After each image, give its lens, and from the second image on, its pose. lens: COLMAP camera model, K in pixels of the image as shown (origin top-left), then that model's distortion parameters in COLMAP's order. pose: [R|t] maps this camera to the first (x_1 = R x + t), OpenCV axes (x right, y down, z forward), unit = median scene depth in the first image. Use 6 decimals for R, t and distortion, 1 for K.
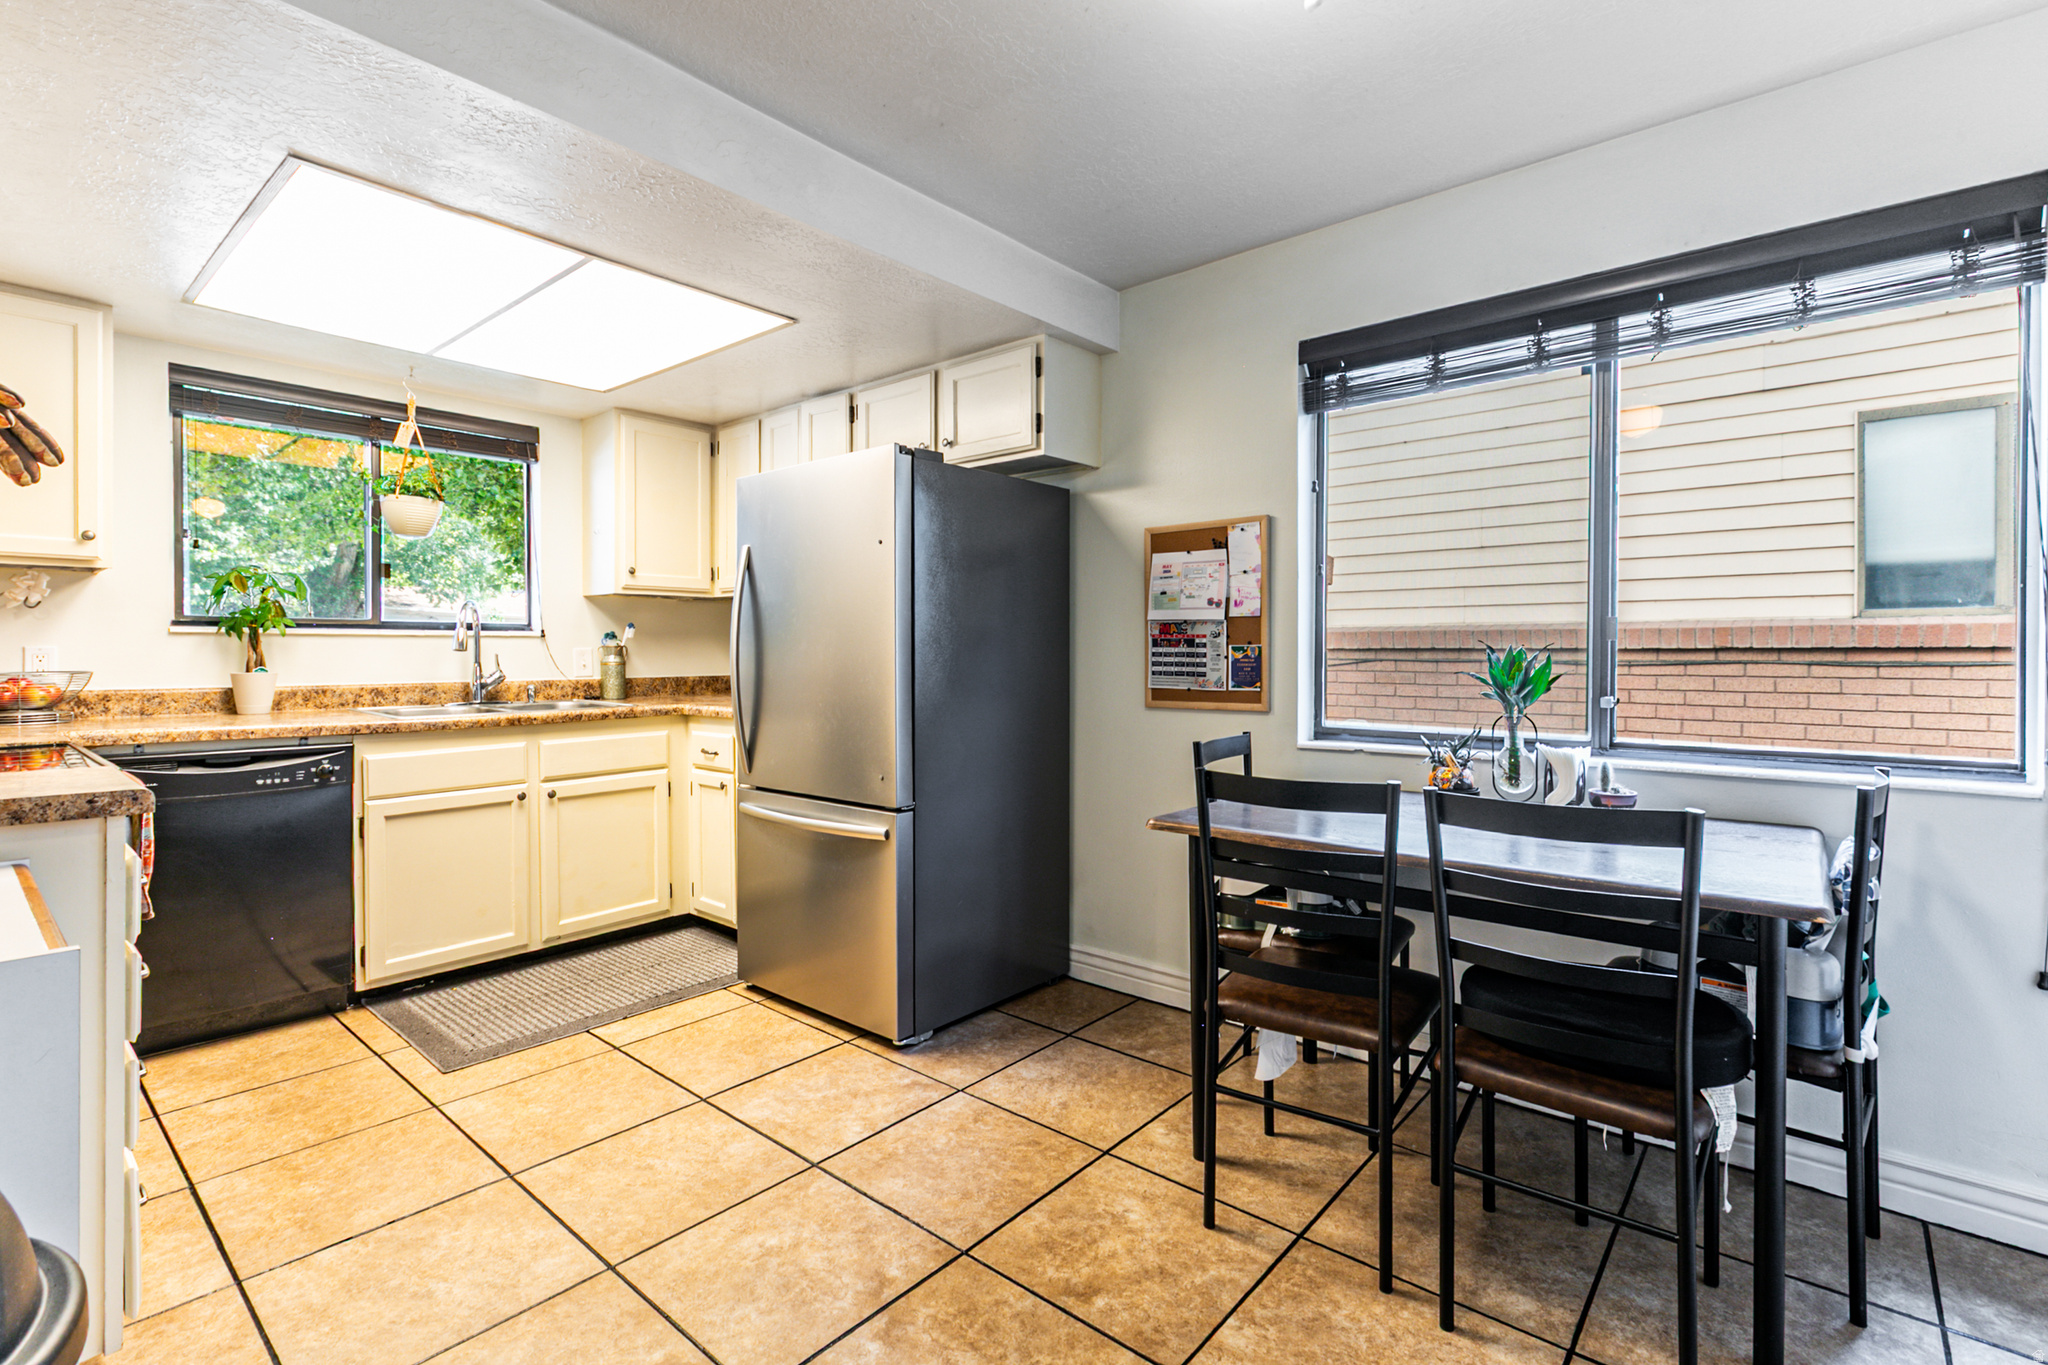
lens RADIAL K [[938.1, 0, 1022.8], [0, 938.1, 656.6], [0, 0, 1]] dist [0.000850, -0.000057]
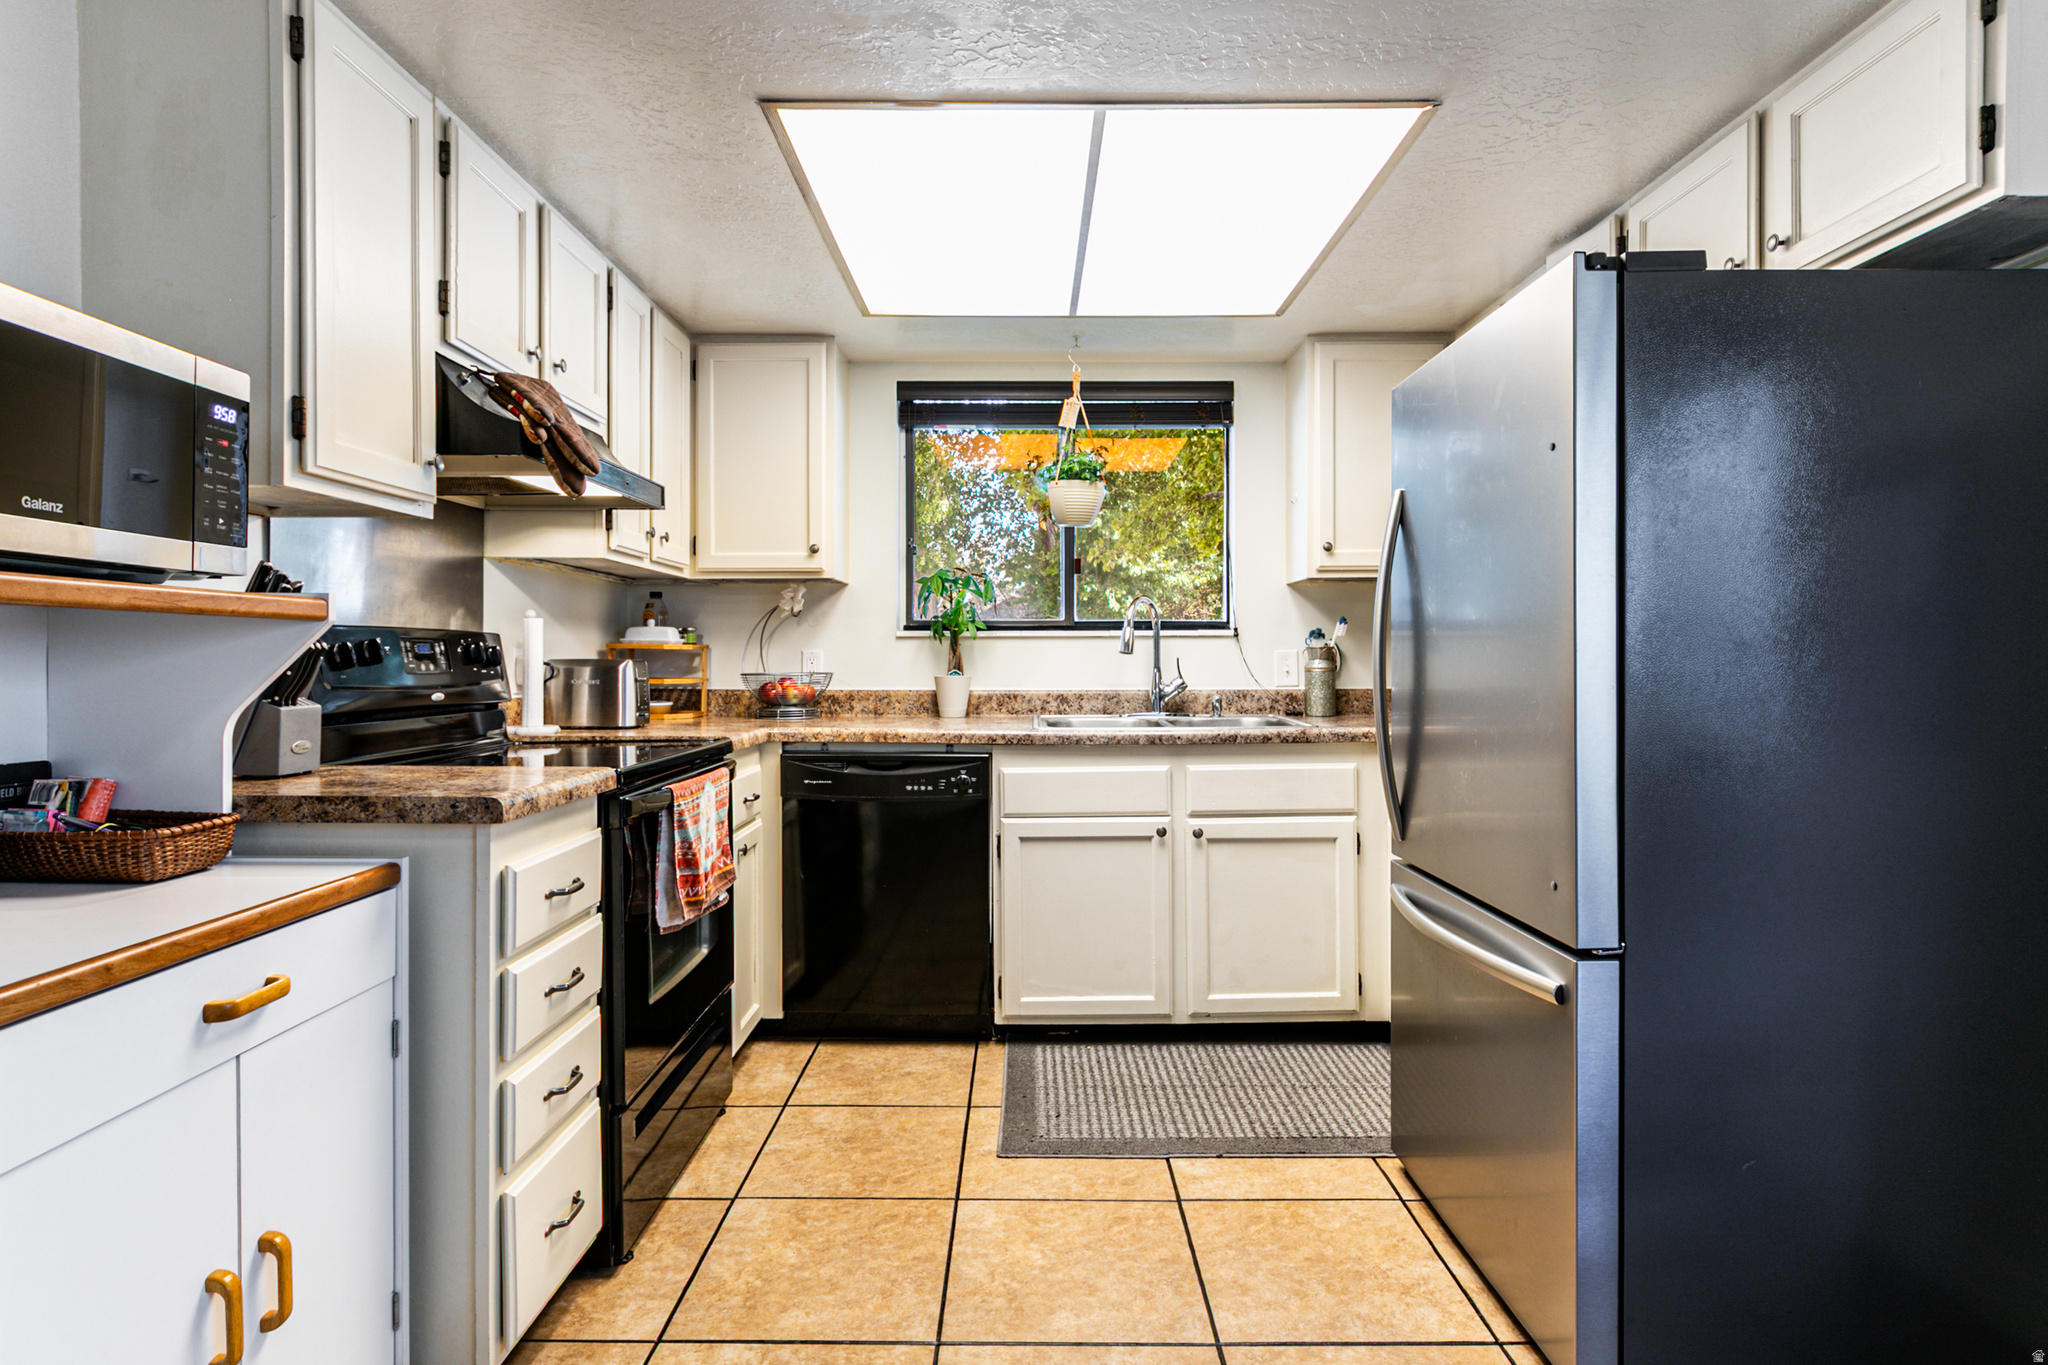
lens RADIAL K [[1075.0, 0, 1026.0], [0, 1075.0, 663.4], [0, 0, 1]] dist [-0.000268, 0.000937]
pose [[0.649142, 0.003442, -0.760660, 0.102909], [-0.002930, 0.999994, 0.002025, 0.001214], [0.760662, 0.000914, 0.649147, 0.316721]]
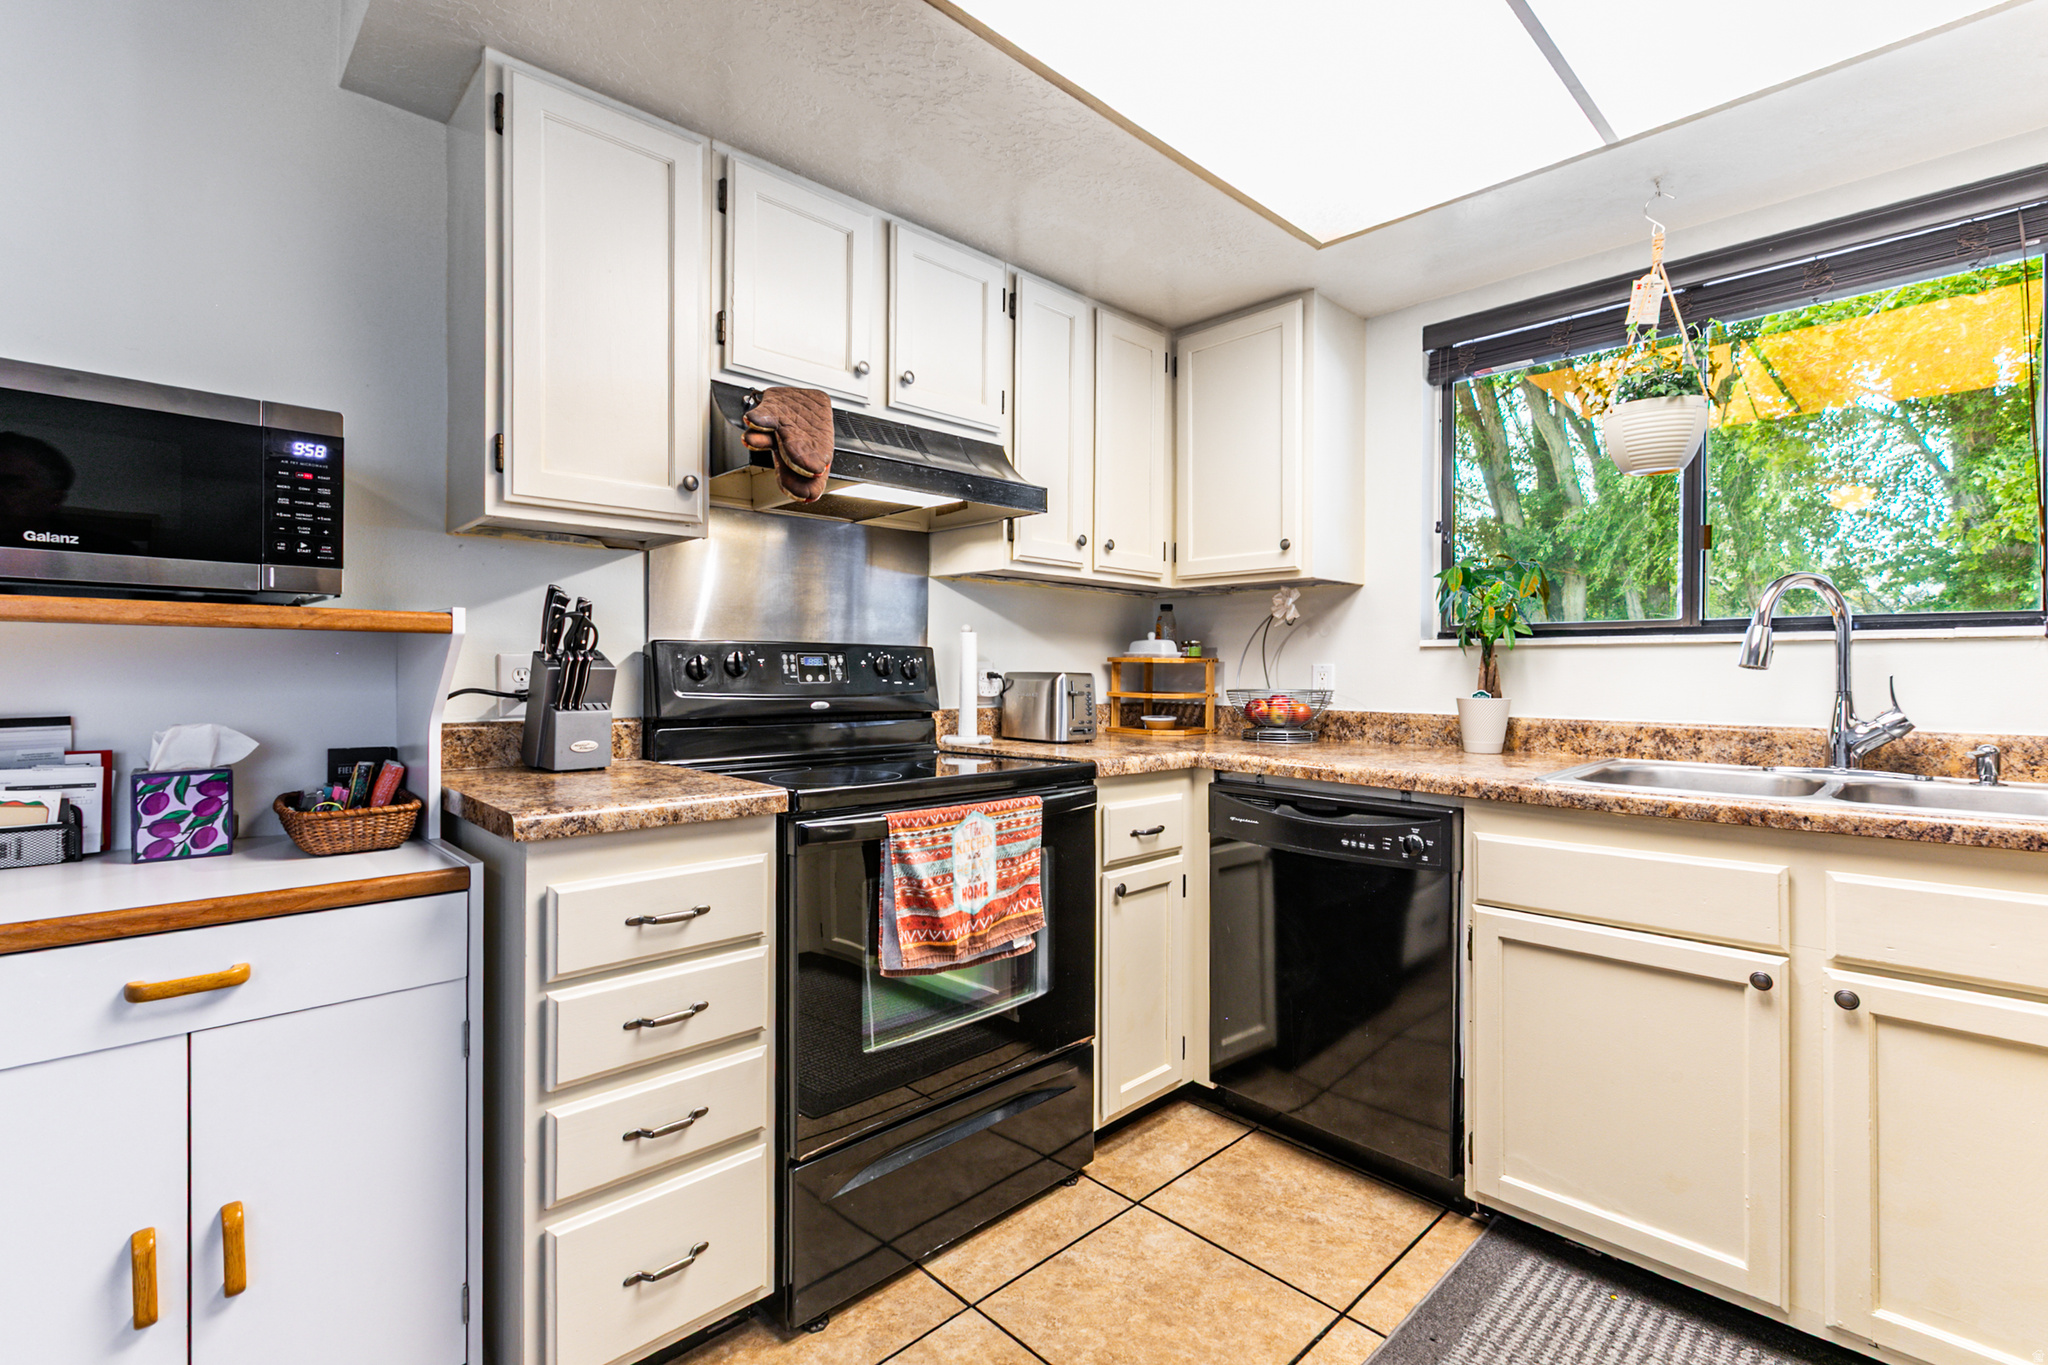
lens RADIAL K [[927.1, 0, 1028.6], [0, 927.1, 671.3], [0, 0, 1]] dist [0.002515, -0.000196]
pose [[-0.092729, -0.000054, -0.995691, -0.044234], [-0.010579, 0.999944, 0.000931, -0.001019], [0.995635, 0.010620, -0.092724, 0.707079]]
